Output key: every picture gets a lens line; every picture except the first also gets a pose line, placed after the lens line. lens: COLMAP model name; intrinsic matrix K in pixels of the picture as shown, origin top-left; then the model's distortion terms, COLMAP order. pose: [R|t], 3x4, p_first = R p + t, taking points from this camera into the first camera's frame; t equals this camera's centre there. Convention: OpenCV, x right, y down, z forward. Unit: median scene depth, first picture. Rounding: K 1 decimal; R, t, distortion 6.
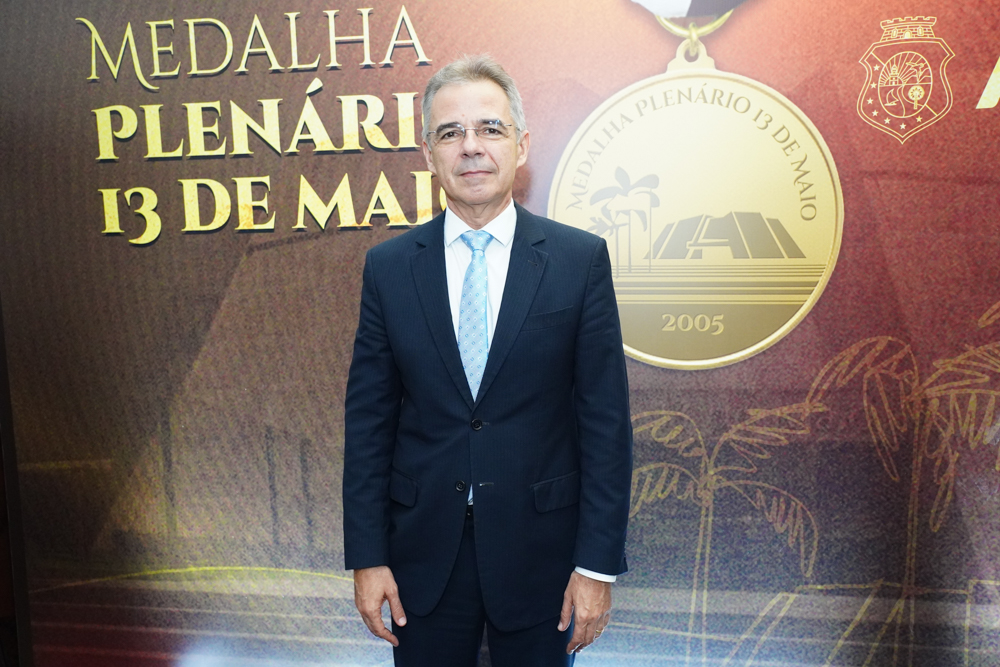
lens RADIAL K [[780.6, 0, 500.4], [0, 780.6, 340.0], [0, 0, 1]] dist [0.014001, 0.044077]
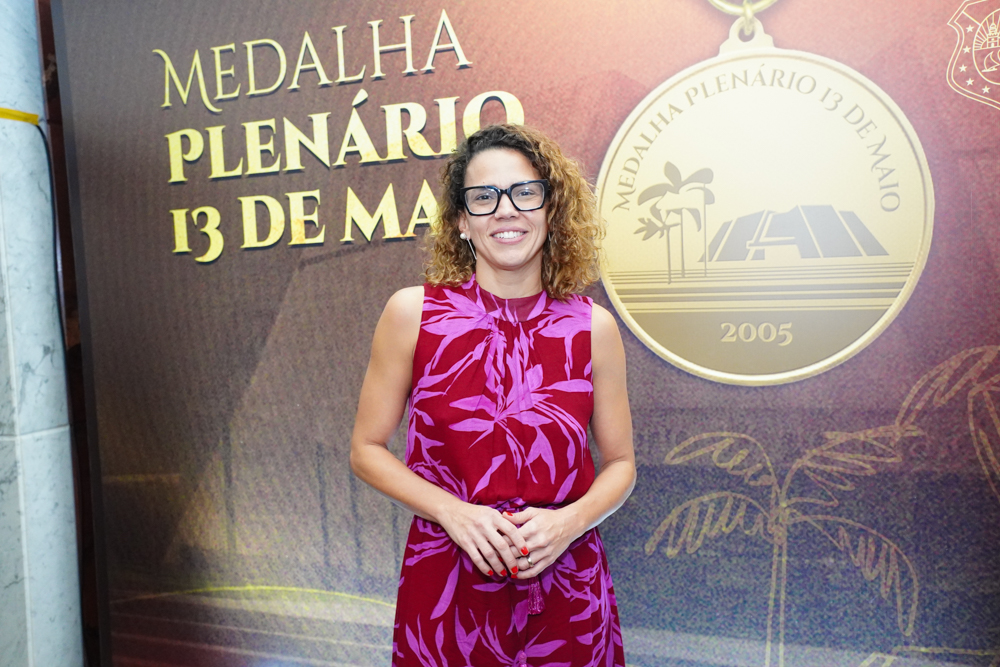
lens RADIAL K [[834.0, 0, 502.3], [0, 834.0, 336.7], [0, 0, 1]] dist [0.027011, 0.049407]
pose [[0.978888, -0.006452, -0.204298, 0.154415], [-0.003694, 0.998780, -0.049241, 0.029763], [0.204366, 0.048956, 0.977670, 0.016079]]
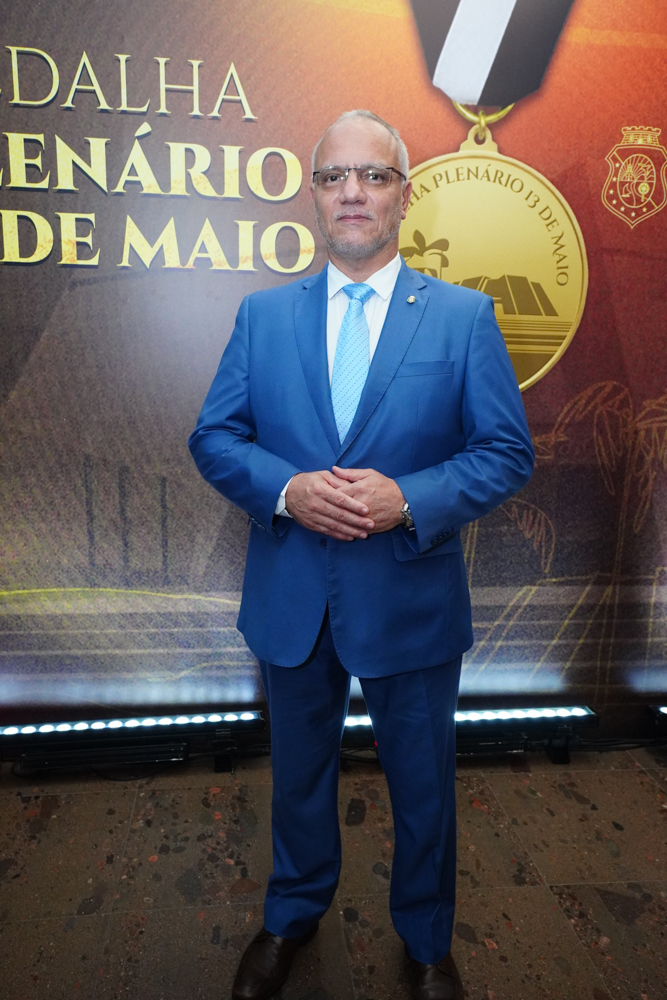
lens RADIAL K [[823.7, 0, 332.1], [0, 823.7, 497.9], [0, 0, 1]] dist [0.020224, 0.048506]
pose [[0.966153, -0.004251, 0.257936, -0.284927], [-0.013631, 0.997626, 0.067497, 0.095195], [-0.257611, -0.068728, 0.963801, -0.187902]]
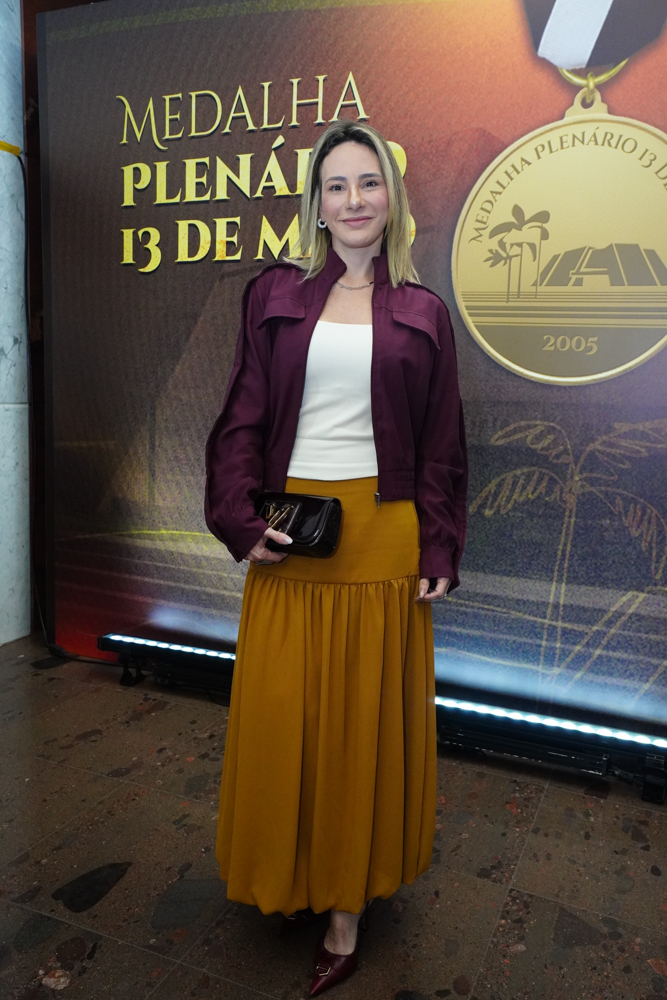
lens RADIAL K [[823.7, 0, 325.8], [0, 823.7, 496.4], [0, 0, 1]] dist [0.020224, 0.048506]
pose [[0.959011, 0.095034, -0.266957, 0.241449], [-0.090453, 0.995466, 0.029433, 0.192071], [0.268543, -0.004079, 0.963259, -0.251586]]
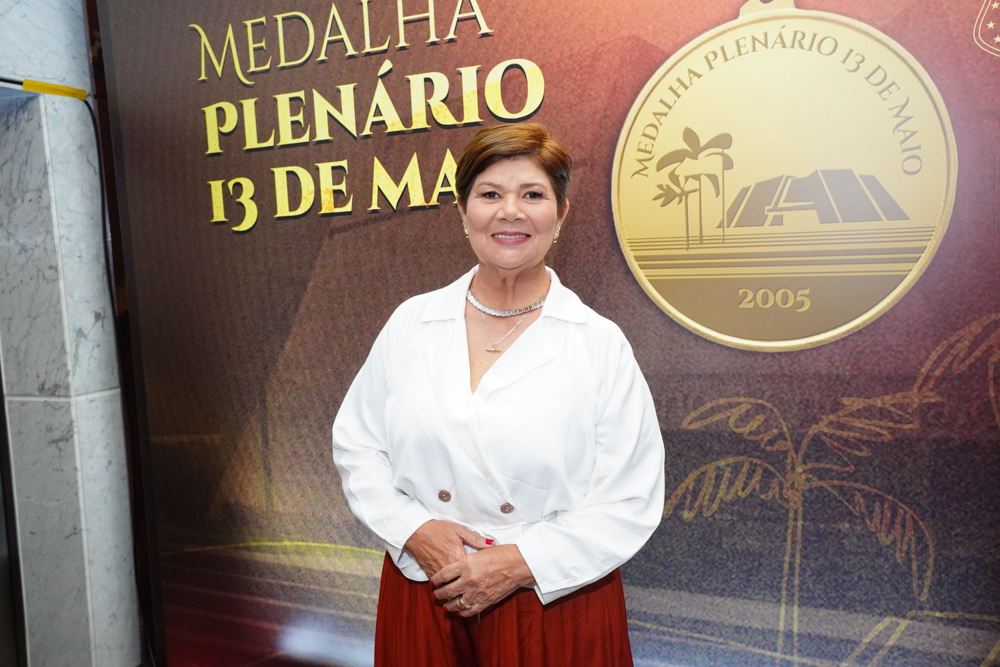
lens RADIAL K [[834.0, 0, 501.5], [0, 834.0, 336.7], [0, 0, 1]] dist [0.027011, 0.049407]
pose [[0.963523, 0.003481, -0.267603, 0.197927], [-0.007056, 0.999898, -0.012397, 0.034371], [0.267533, 0.013833, 0.963449, 0.006318]]
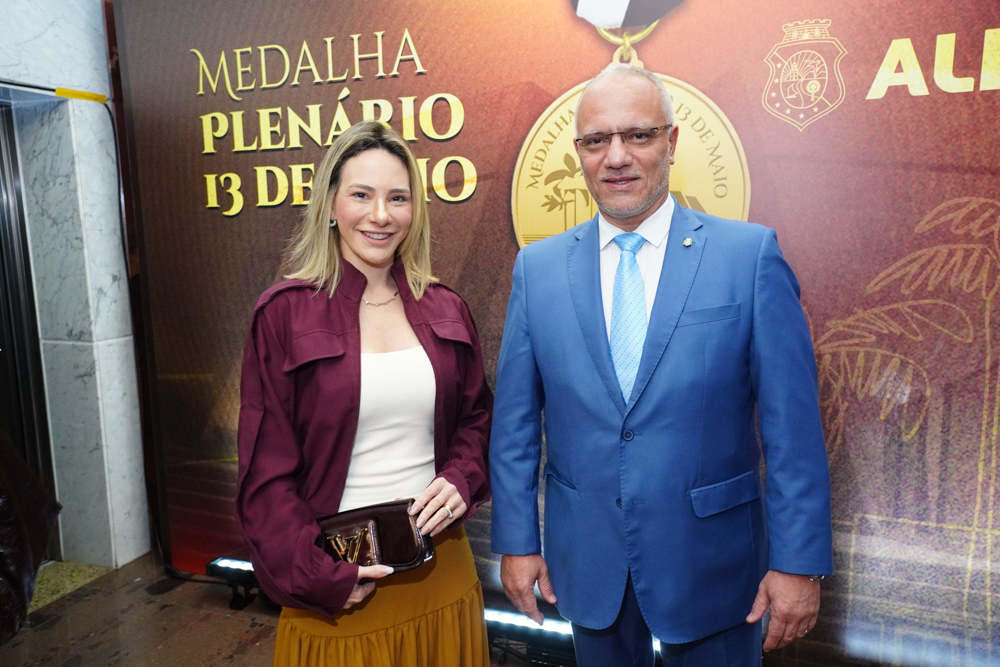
lens RADIAL K [[727.5, 0, 501.8], [0, 727.5, 336.2], [0, 0, 1]] dist [0.006662, 0.031225]
pose [[0.974199, 0.042482, -0.221656, 0.305676], [-0.034736, 0.998646, 0.038729, 0.021912], [0.223001, -0.030030, 0.974356, -0.133944]]
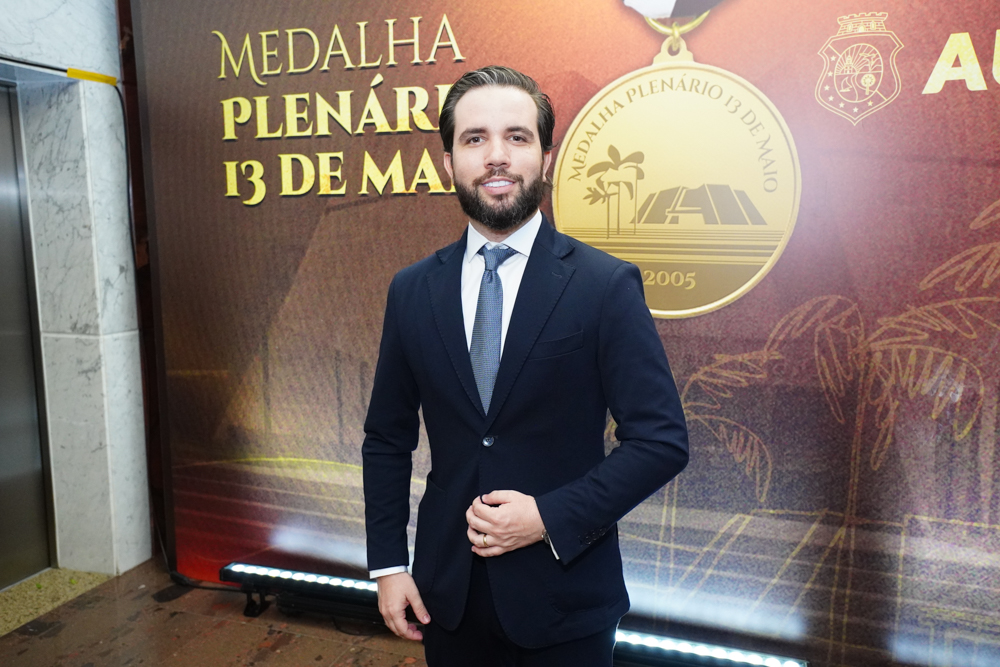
lens RADIAL K [[780.6, 0, 500.9], [0, 780.6, 336.6], [0, 0, 1]] dist [0.014001, 0.044077]
pose [[0.978303, 0.050593, -0.200908, 0.233016], [-0.045505, 0.998518, 0.029864, 0.040965], [0.202121, -0.020074, 0.979155, -0.201862]]
